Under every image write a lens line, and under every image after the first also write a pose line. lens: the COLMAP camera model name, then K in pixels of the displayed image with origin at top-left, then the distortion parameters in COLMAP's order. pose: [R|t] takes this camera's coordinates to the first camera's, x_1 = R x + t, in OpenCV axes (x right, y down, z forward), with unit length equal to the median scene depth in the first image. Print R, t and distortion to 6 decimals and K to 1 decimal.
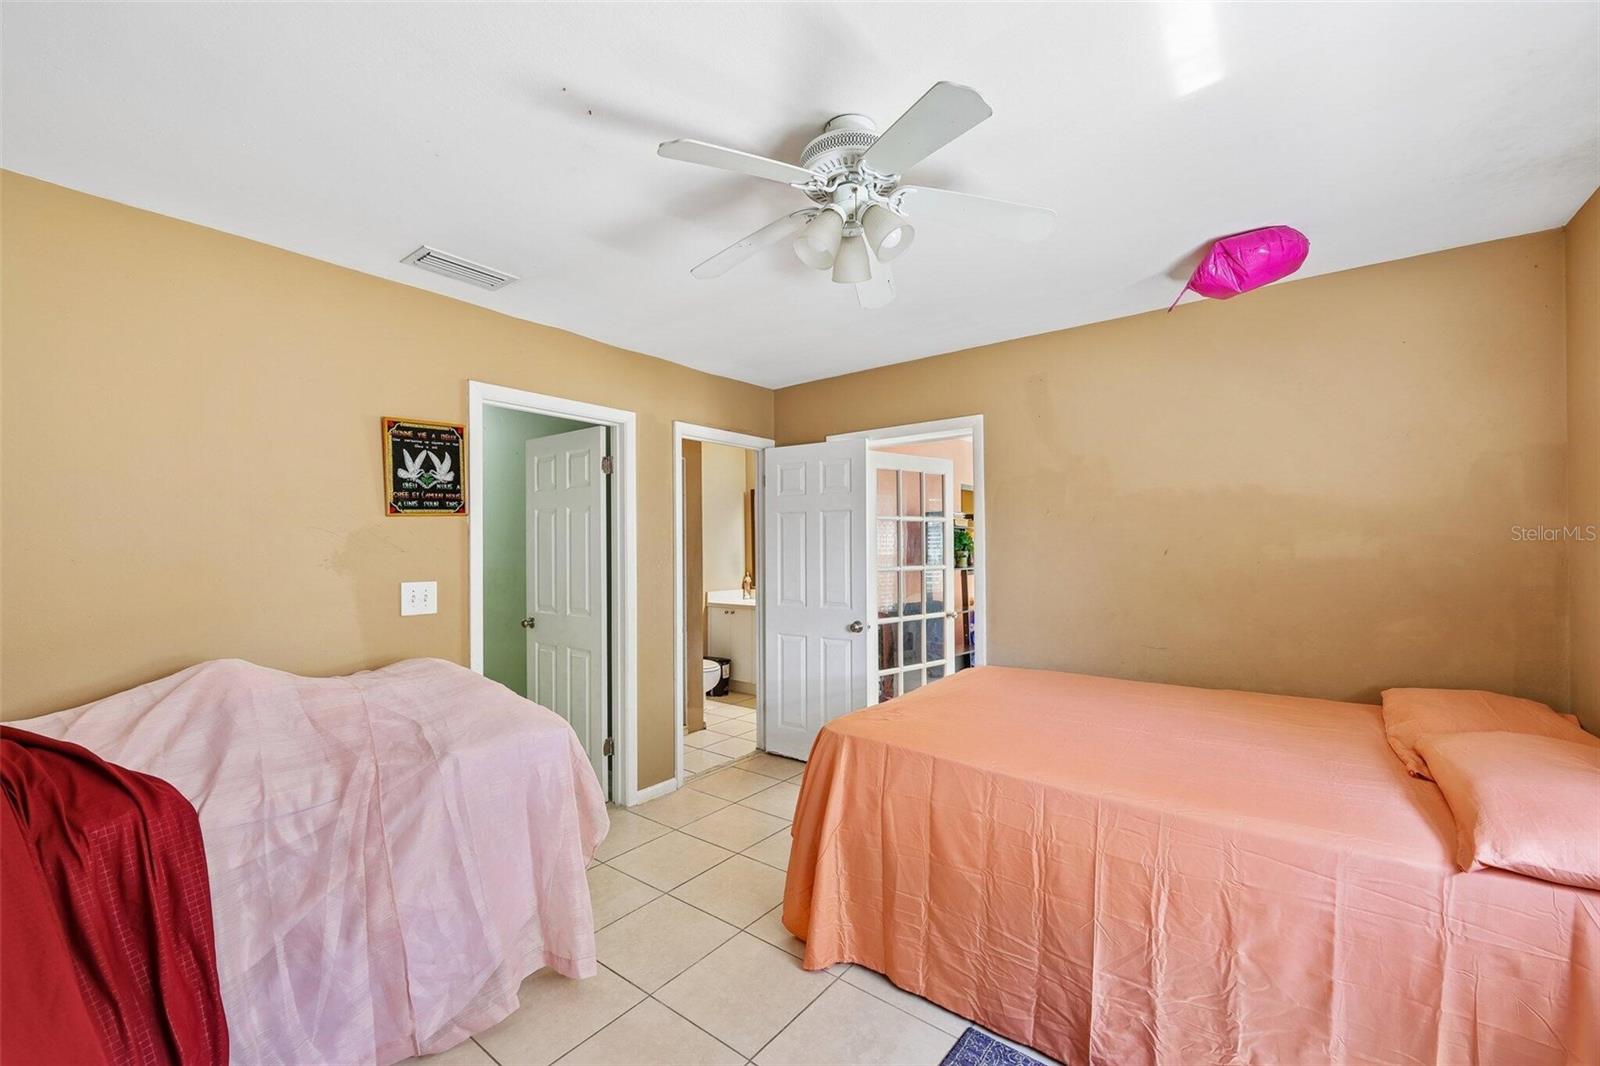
lens RADIAL K [[648.1, 0, 798.6], [0, 648.1, 539.2], [0, 0, 1]] dist [0.002198, -0.000039]
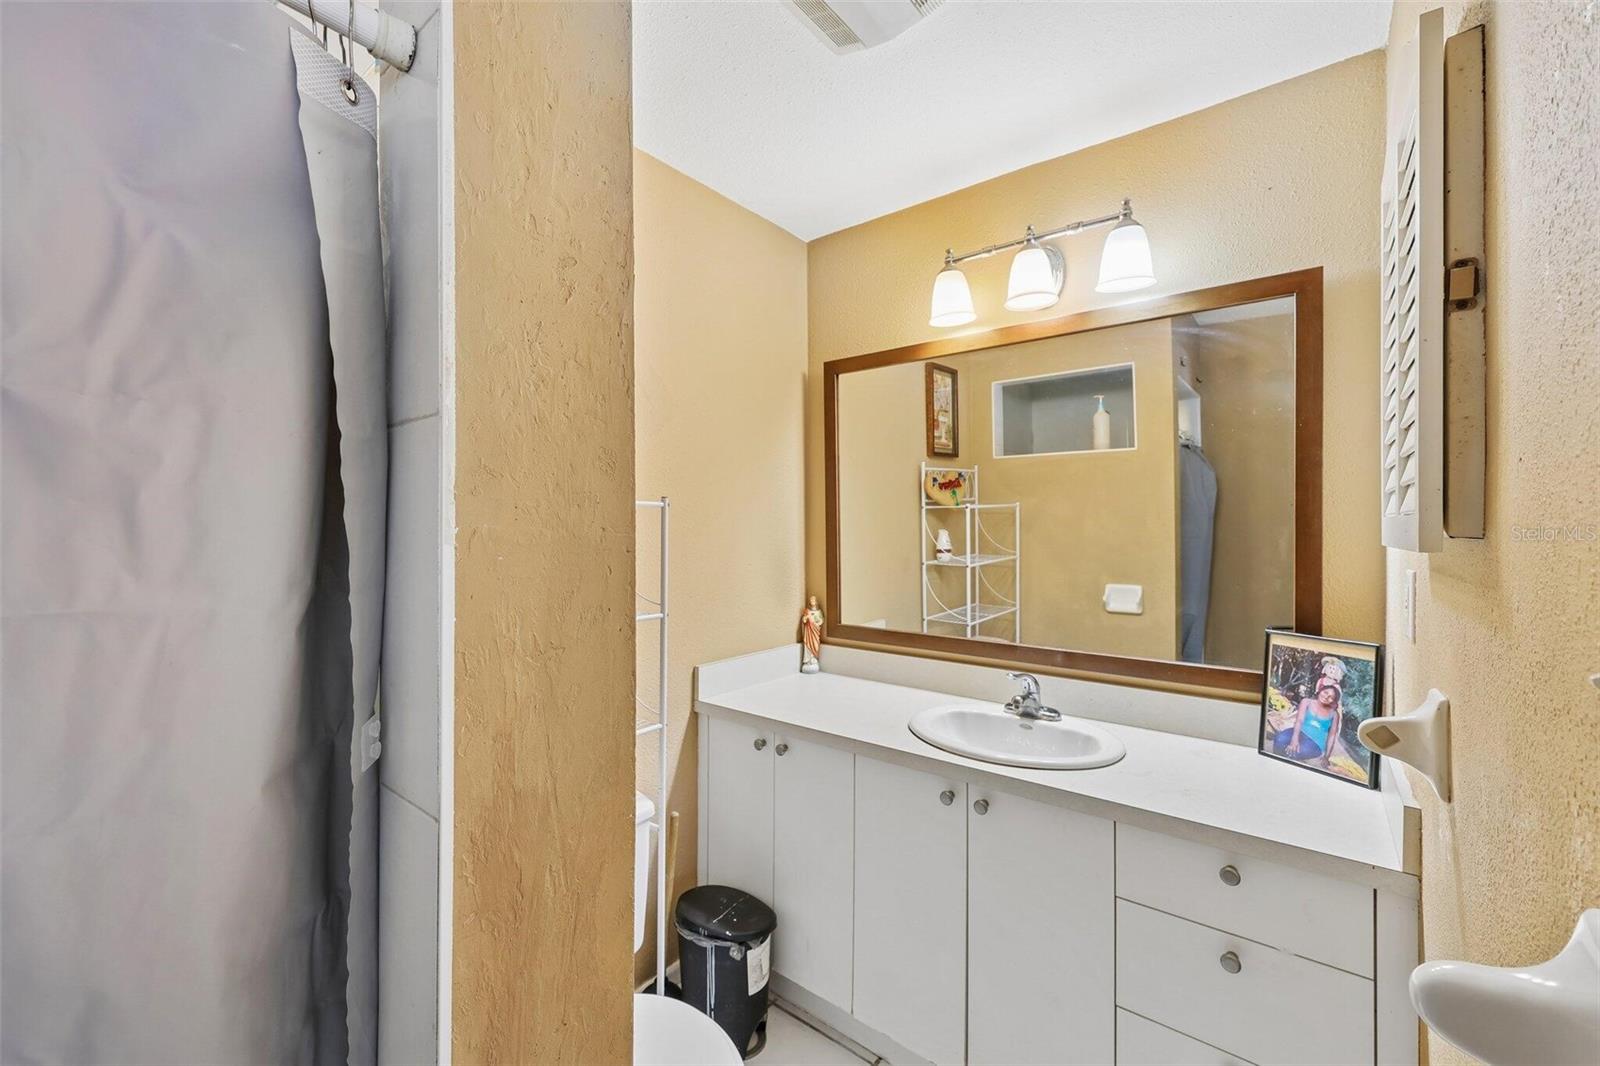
lens RADIAL K [[648.1, 0, 798.6], [0, 648.1, 539.2], [0, 0, 1]] dist [0.002198, -0.000039]
pose [[0.999896, 0.009243, -0.011043, -0.088720], [-0.009068, 0.999834, 0.015807, 0.013580], [0.011187, -0.015705, 0.999814, 0.682362]]
